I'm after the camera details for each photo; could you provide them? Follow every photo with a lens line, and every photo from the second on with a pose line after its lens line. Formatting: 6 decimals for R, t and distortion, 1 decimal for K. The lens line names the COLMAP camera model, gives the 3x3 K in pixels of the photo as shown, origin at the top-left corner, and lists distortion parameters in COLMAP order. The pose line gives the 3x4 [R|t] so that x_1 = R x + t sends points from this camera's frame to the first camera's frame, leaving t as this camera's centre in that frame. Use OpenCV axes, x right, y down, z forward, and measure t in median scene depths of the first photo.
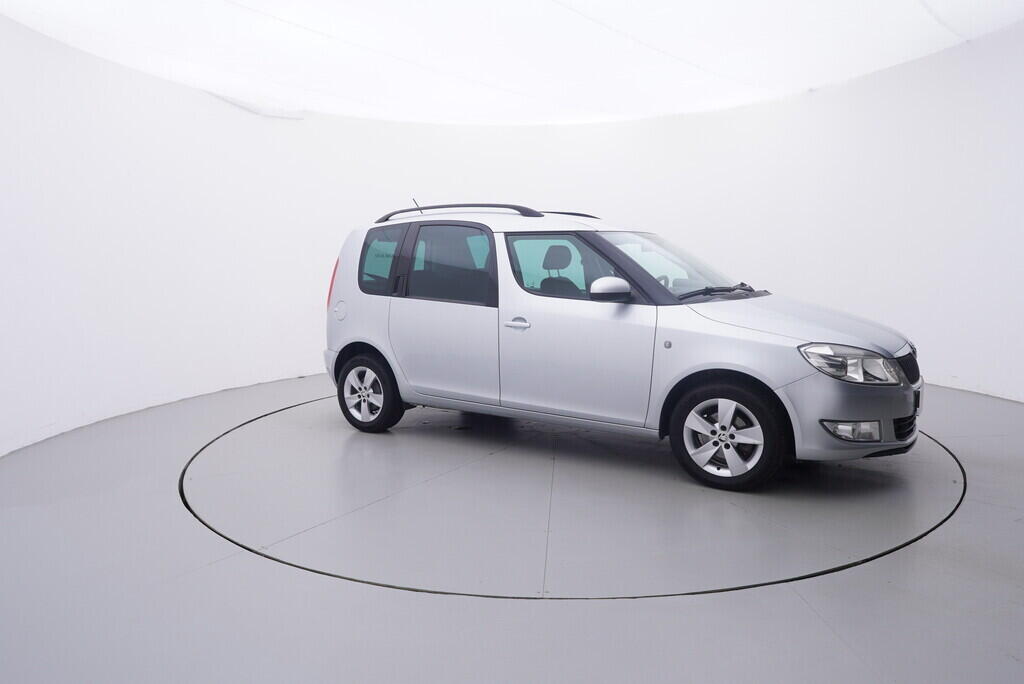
lens RADIAL K [[641.3, 0, 495.8], [0, 641.3, 356.8], [0, 0, 1]] dist [0.036268, 0.001172]
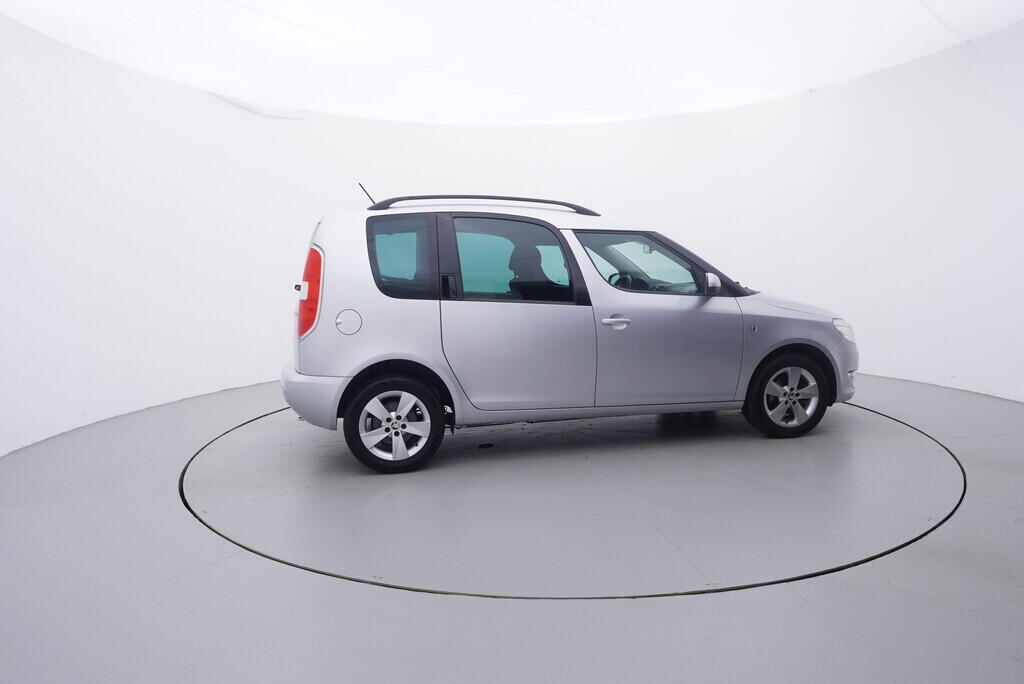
lens RADIAL K [[641.3, 0, 501.4], [0, 641.3, 323.5], [0, 0, 1]] dist [0.036268, 0.001172]
pose [[0.699690, -0.067815, 0.711221, -0.829725], [0.100378, 0.994942, -0.003883, -0.062763], [-0.707360, 0.074108, 0.702958, 0.430104]]
